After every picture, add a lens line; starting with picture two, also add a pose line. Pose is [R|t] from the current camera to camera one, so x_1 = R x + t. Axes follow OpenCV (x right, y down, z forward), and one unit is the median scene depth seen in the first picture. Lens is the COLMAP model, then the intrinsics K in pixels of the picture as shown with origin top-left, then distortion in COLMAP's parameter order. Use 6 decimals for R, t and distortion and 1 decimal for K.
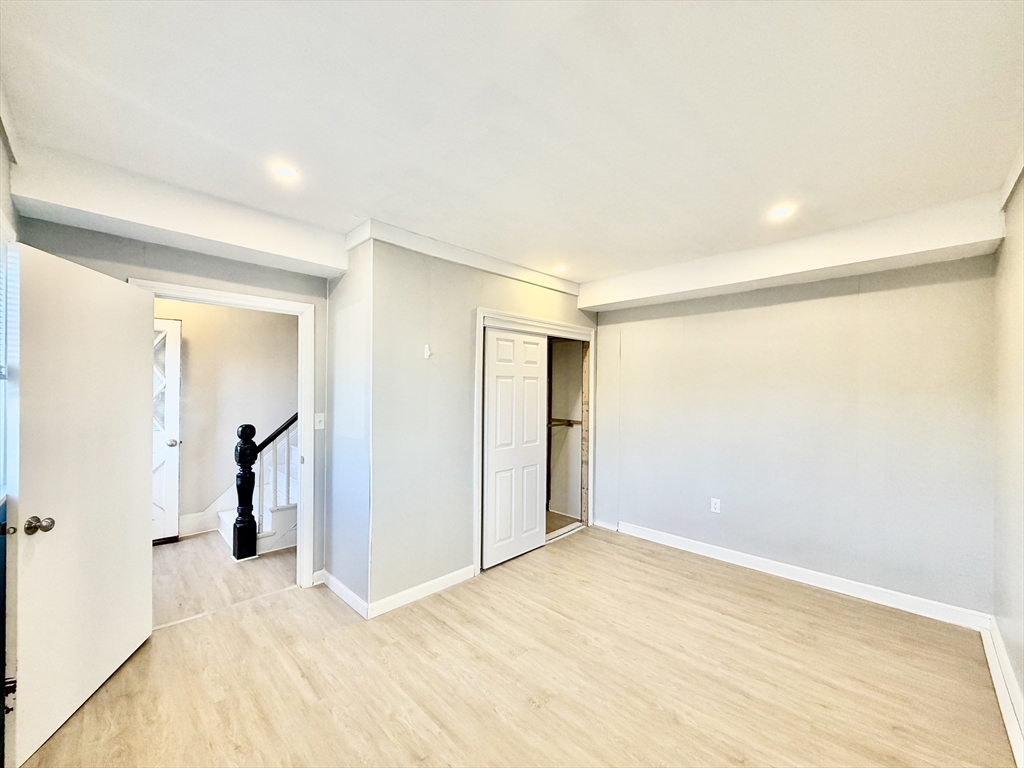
lens RADIAL K [[408.5, 0, 510.5], [0, 408.5, 385.3], [0, 0, 1]] dist [0.003843, 0.000666]
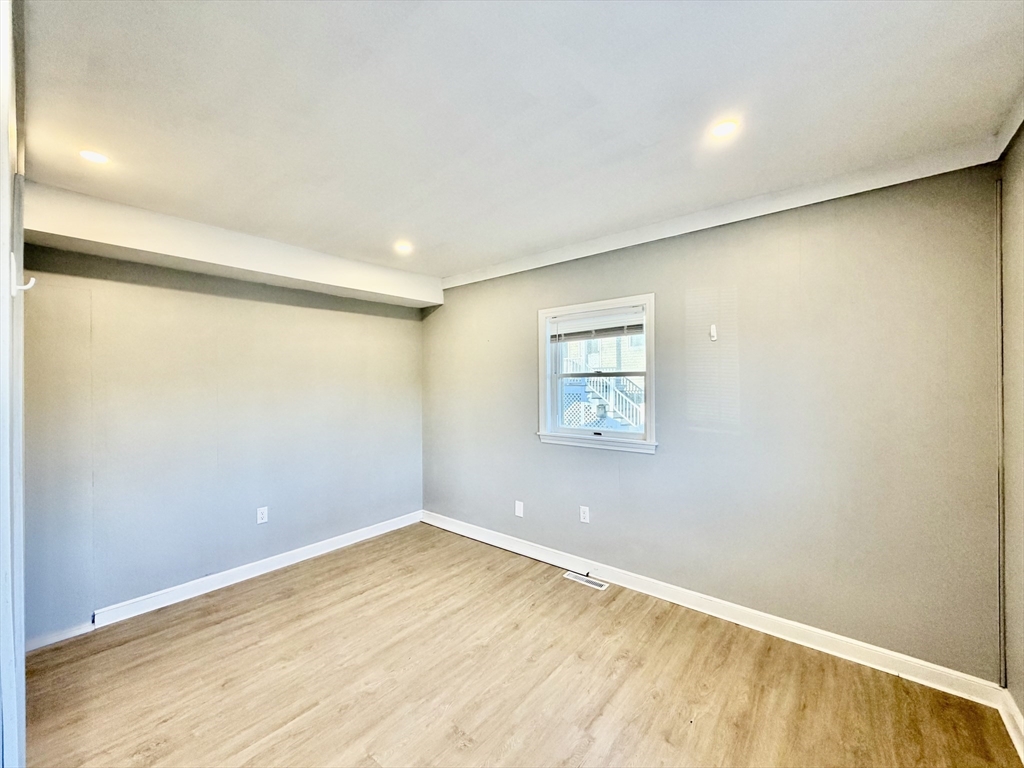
lens RADIAL K [[408.5, 0, 510.2], [0, 408.5, 380.0], [0, 0, 1]] dist [0.003843, 0.000666]
pose [[-0.079878, 0.003648, 0.996798, -0.565527], [0.002826, 0.999990, -0.003434, 0.000266], [-0.996801, 0.002543, -0.079887, 0.667351]]
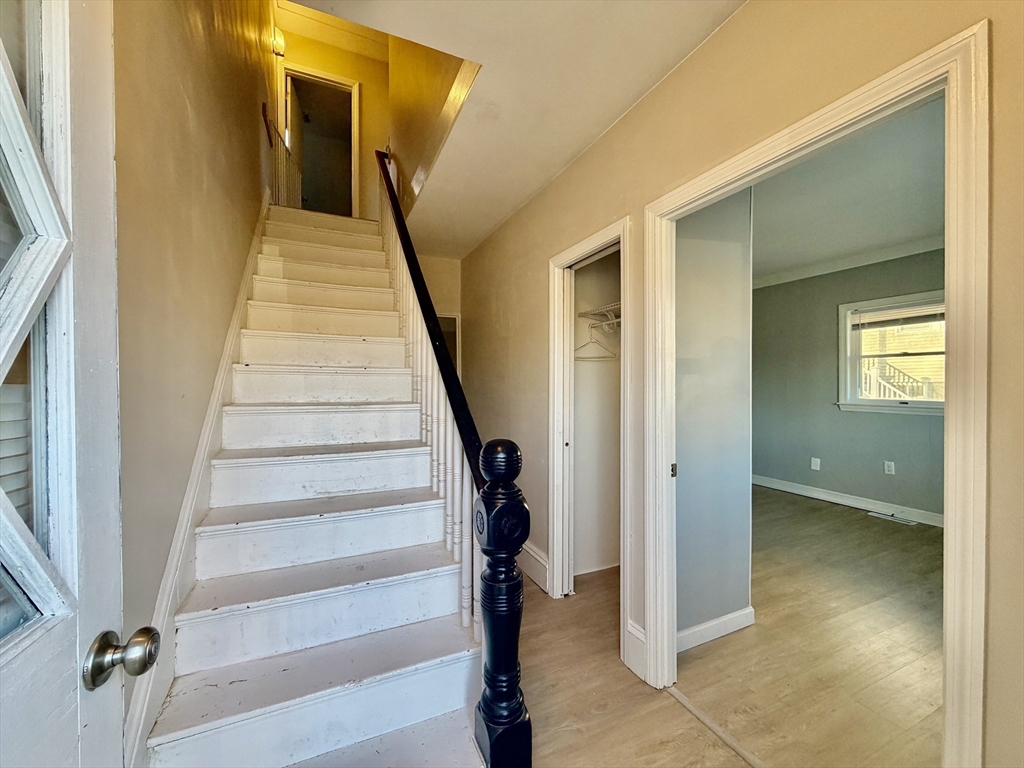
lens RADIAL K [[408.5, 0, 510.3], [0, 408.5, 387.6], [0, 0, 1]] dist [0.003843, 0.000666]
pose [[0.355909, -0.020034, 0.934306, -1.218361], [0.004958, 0.999797, 0.019550, 0.058340], [-0.934507, -0.002326, 0.355936, 1.082314]]
